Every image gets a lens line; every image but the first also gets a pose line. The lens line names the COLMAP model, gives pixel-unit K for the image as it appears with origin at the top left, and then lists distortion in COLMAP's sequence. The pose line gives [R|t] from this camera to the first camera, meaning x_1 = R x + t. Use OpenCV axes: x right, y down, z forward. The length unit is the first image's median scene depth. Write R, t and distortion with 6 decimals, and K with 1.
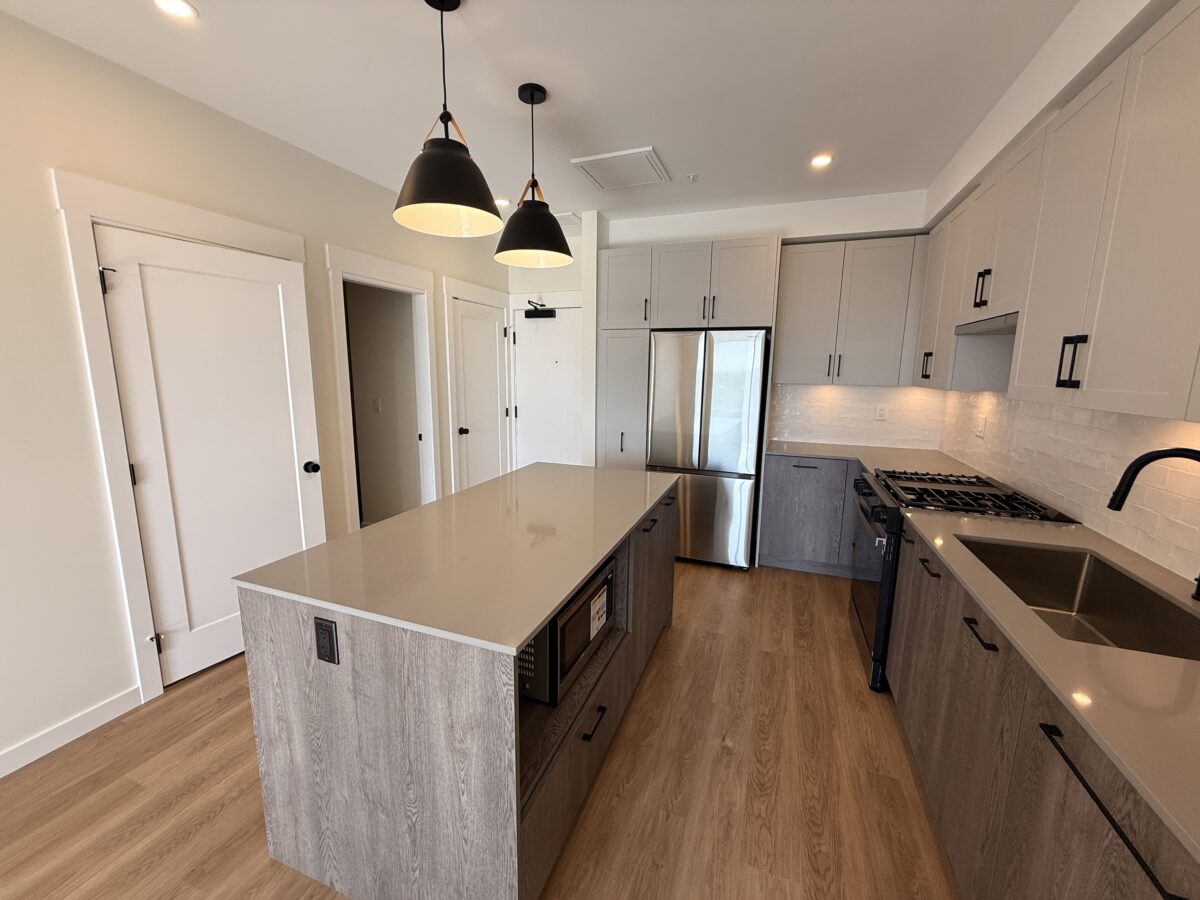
lens RADIAL K [[478.1, 0, 597.3], [0, 478.1, 448.5], [0, 0, 1]] dist [0.000244, -0.000146]
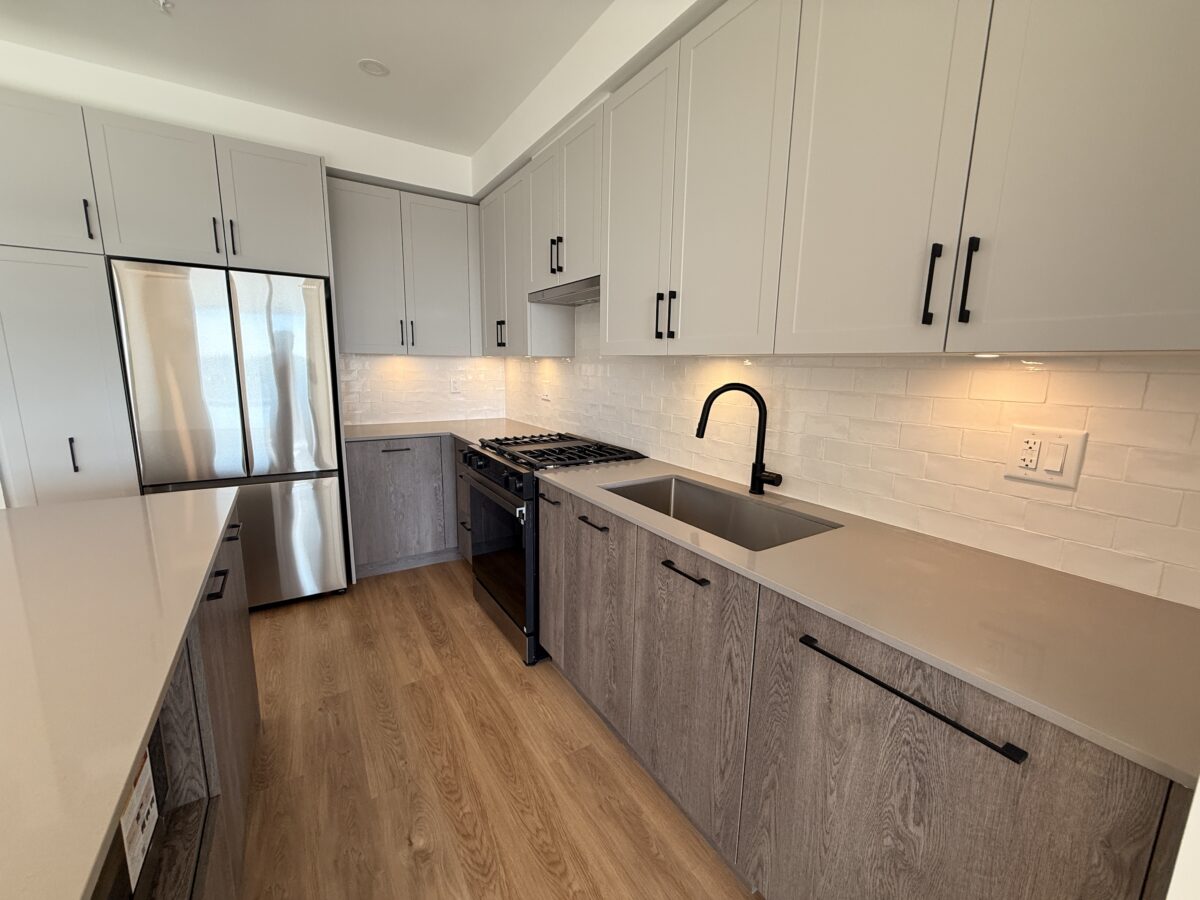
lens RADIAL K [[478.1, 0, 597.3], [0, 478.1, 448.5], [0, 0, 1]] dist [0.000244, -0.000146]
pose [[0.599387, -0.139188, 0.788265, -0.035413], [0.121930, 0.989150, 0.081945, 0.013369], [-0.791119, 0.046996, 0.609855, 0.281617]]
